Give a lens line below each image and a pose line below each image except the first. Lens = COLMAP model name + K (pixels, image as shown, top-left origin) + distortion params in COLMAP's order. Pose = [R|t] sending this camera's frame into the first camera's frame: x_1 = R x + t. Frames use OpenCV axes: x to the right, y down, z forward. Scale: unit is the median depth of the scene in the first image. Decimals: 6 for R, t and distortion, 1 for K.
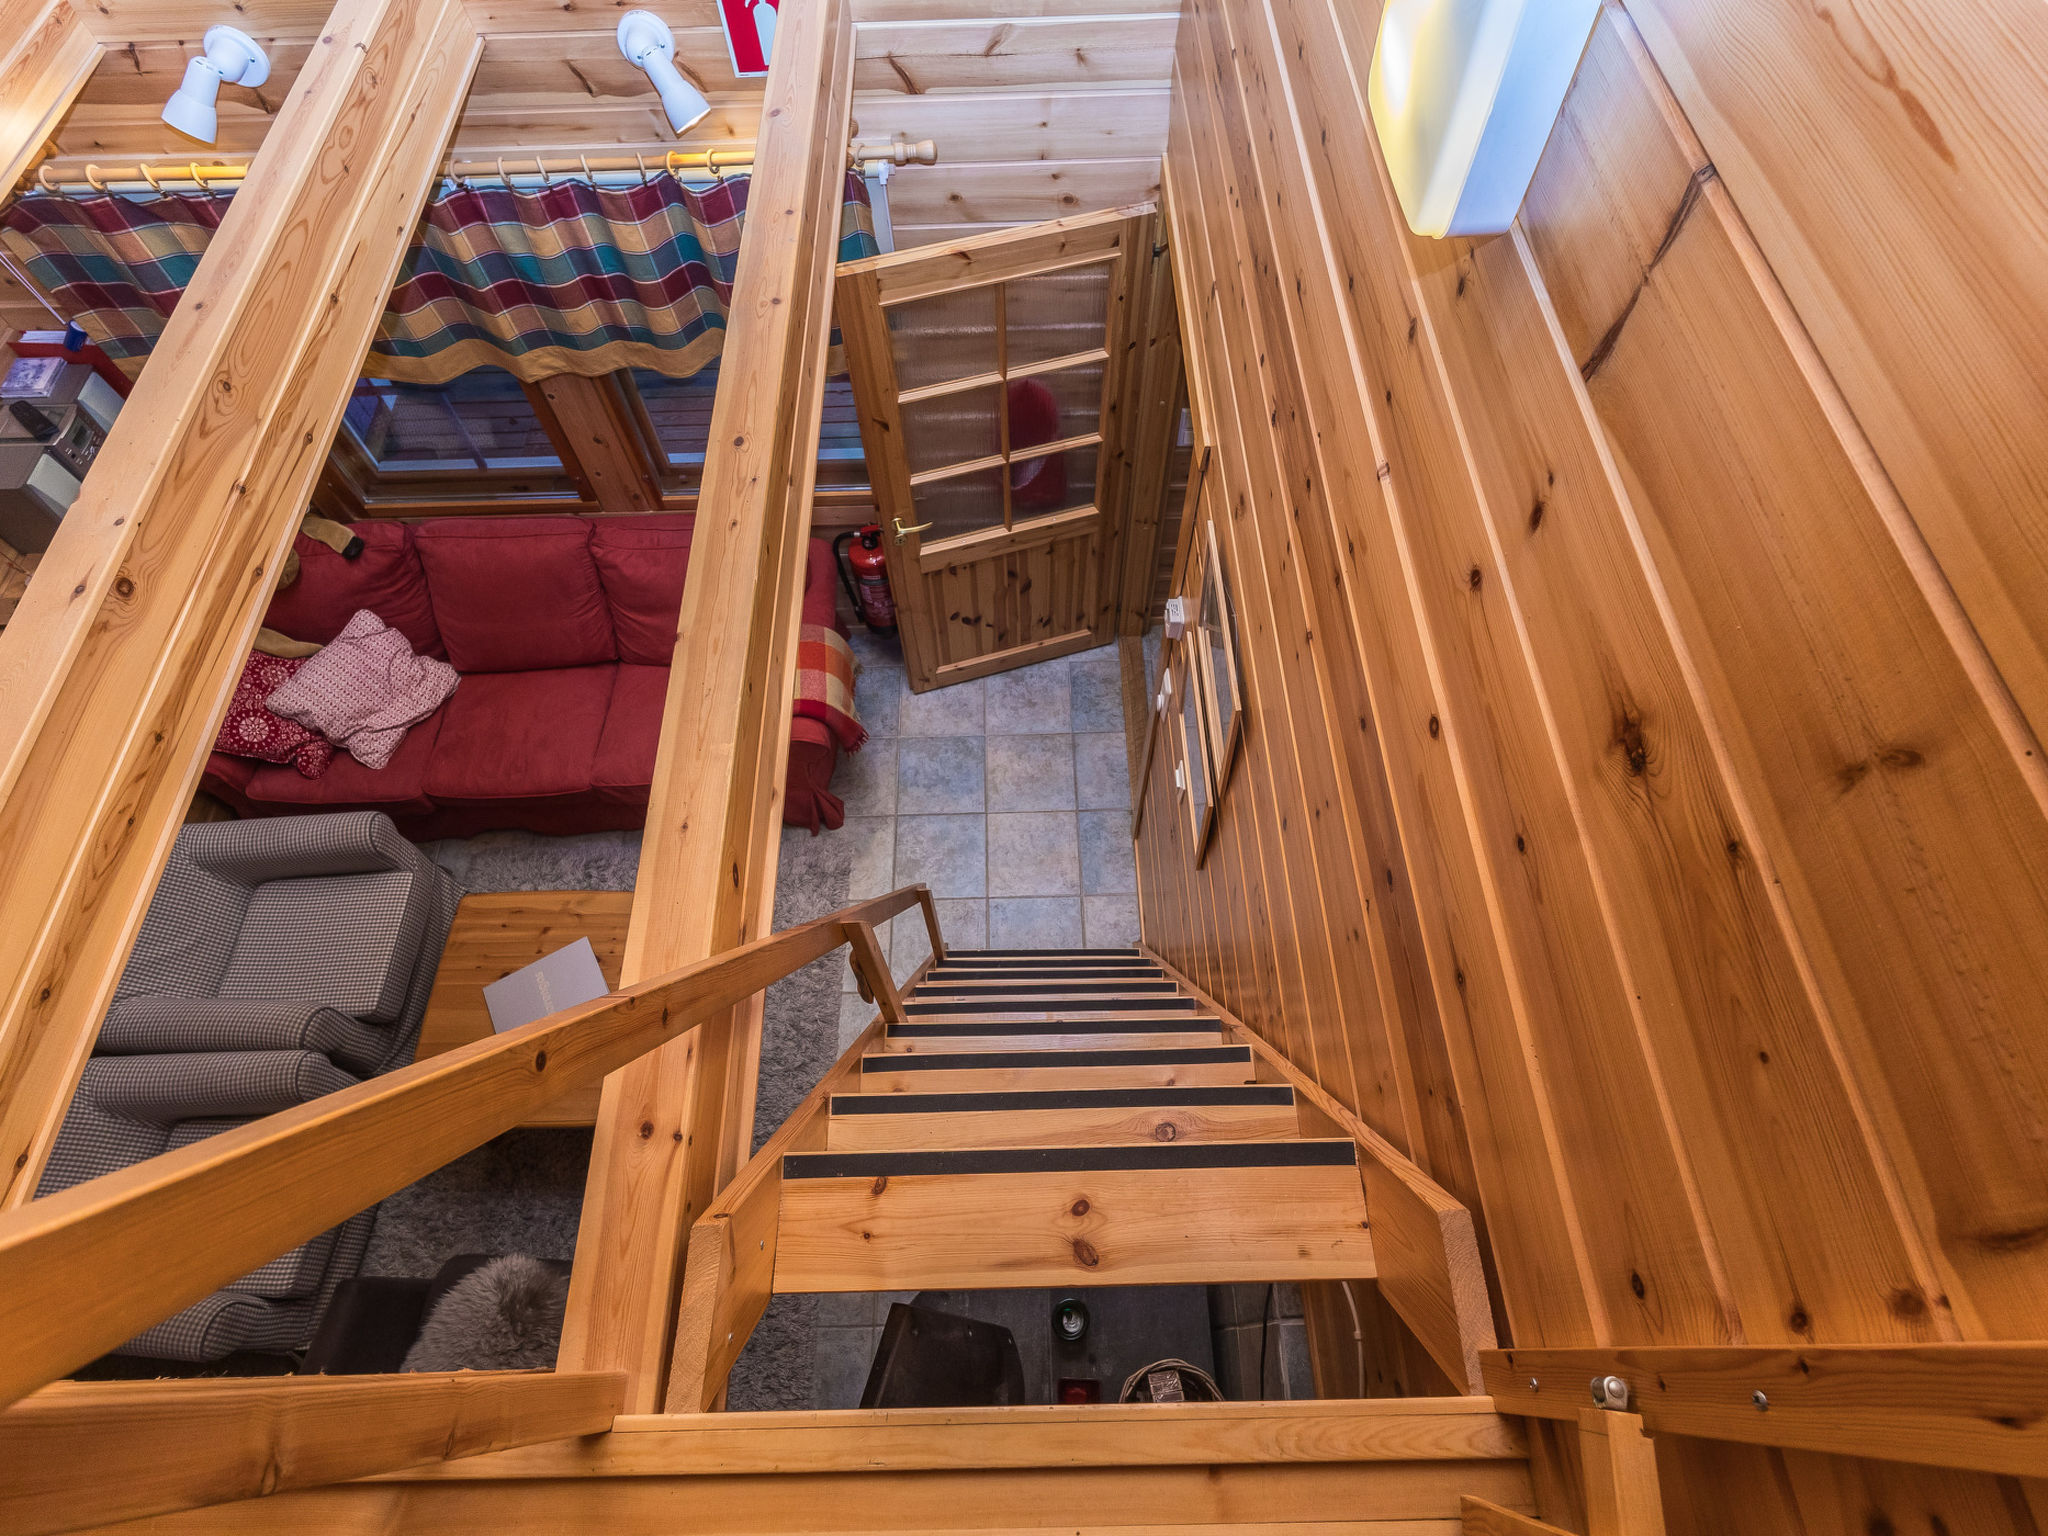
lens RADIAL K [[1059.2, 0, 1024.0], [0, 1059.2, 768.0], [0, 0, 1]] dist [-0.003221, 0.004876]
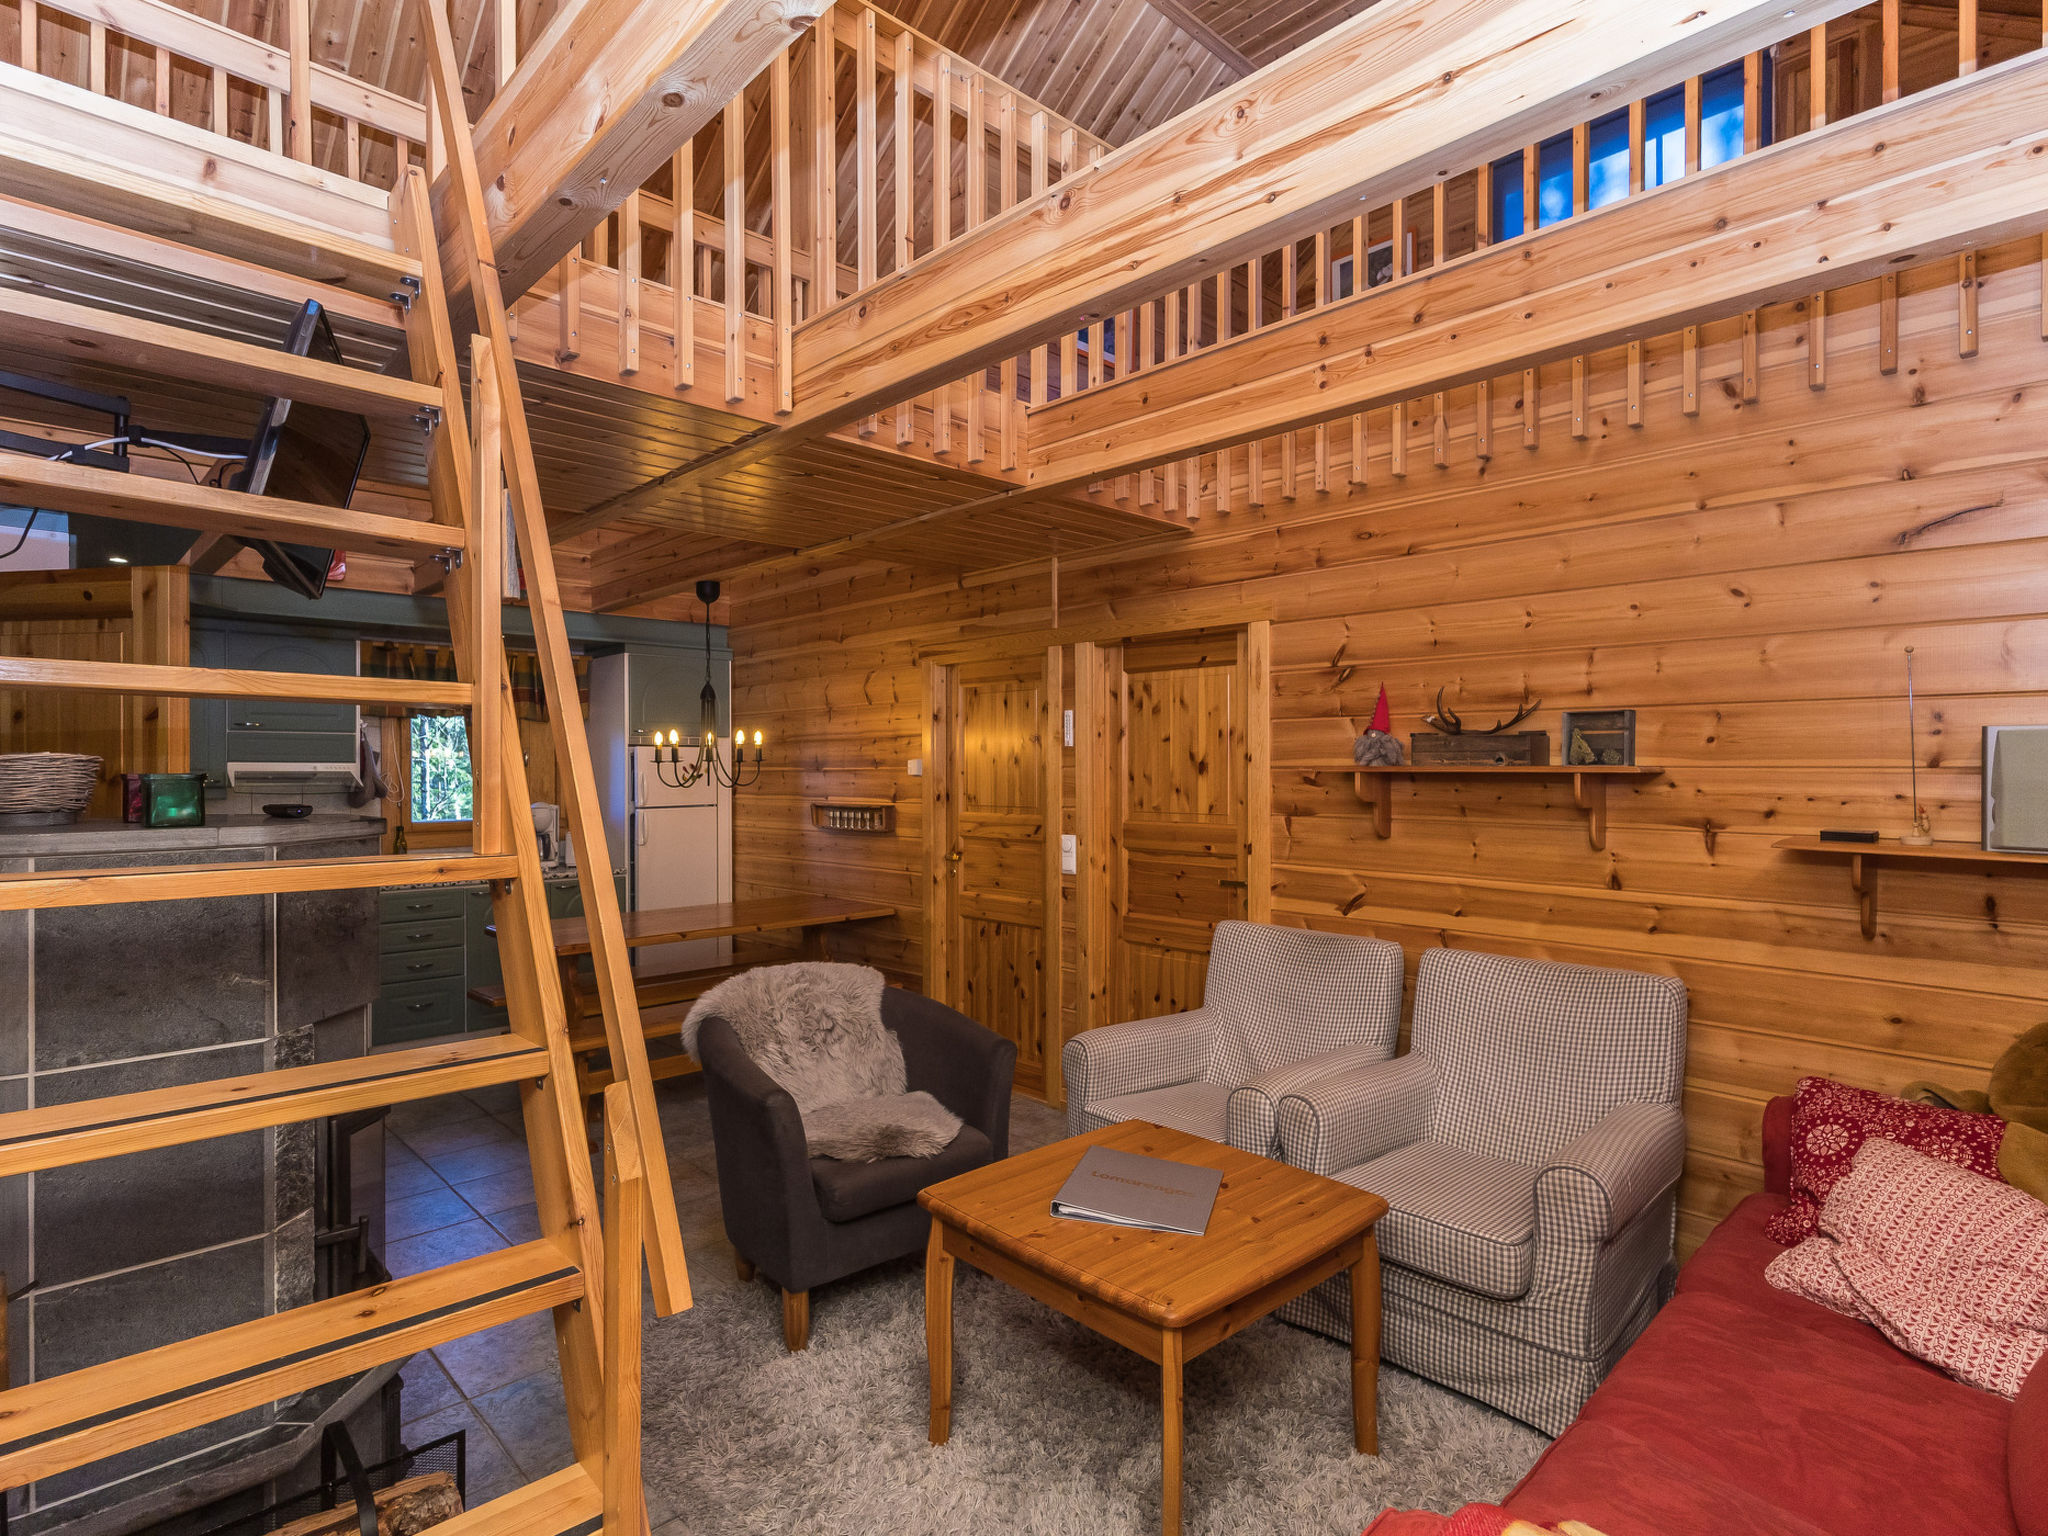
lens RADIAL K [[1064.8, 0, 1024.0], [0, 1064.8, 768.0], [0, 0, 1]] dist [0.000894, 0.003356]
pose [[-0.734609, 0.013504, -0.678356, 0.080306], [-0.587608, 0.487192, 0.646035, -0.340396], [0.339214, 0.873190, -0.349961, 1.056909]]
